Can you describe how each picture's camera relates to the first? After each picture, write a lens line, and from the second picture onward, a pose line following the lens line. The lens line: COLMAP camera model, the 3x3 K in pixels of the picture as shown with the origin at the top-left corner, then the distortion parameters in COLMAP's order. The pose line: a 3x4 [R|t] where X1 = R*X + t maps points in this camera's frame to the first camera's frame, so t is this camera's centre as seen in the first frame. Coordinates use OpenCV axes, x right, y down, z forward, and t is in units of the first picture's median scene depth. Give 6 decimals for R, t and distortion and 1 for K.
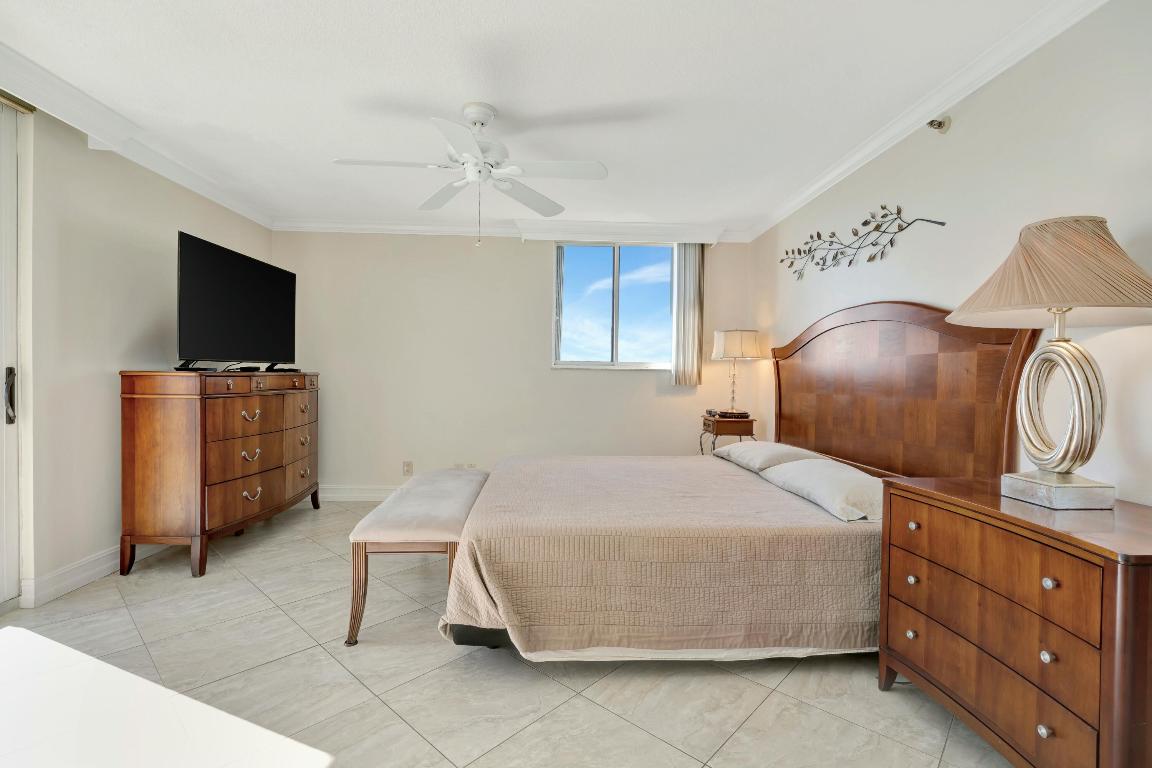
lens RADIAL K [[527.3, 0, 575.2], [0, 527.3, 386.7], [0, 0, 1]] dist [-0.005091, 0.000229]
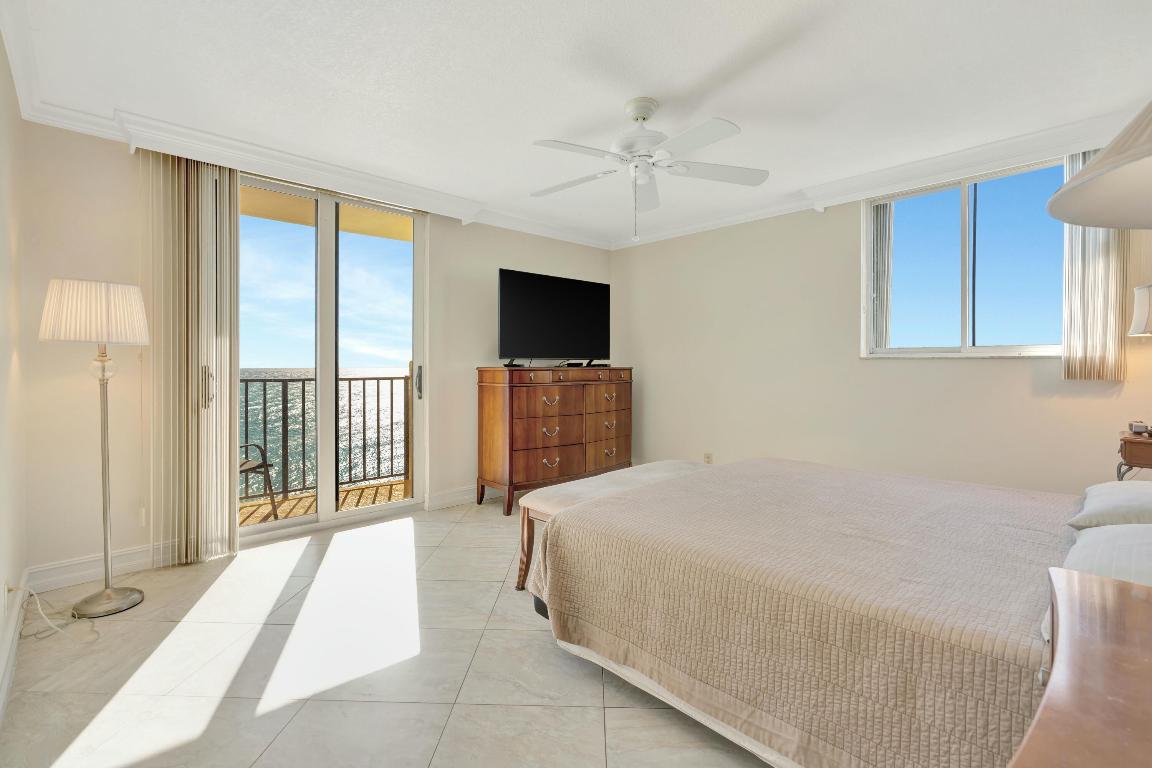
lens RADIAL K [[527.3, 0, 578.3], [0, 527.3, 374.2], [0, 0, 1]] dist [-0.005091, 0.000229]
pose [[0.651989, -0.001239, -0.758228, 0.452688], [-0.009367, 0.999909, -0.009689, 0.001487], [0.758171, 0.013419, 0.651918, 0.231759]]
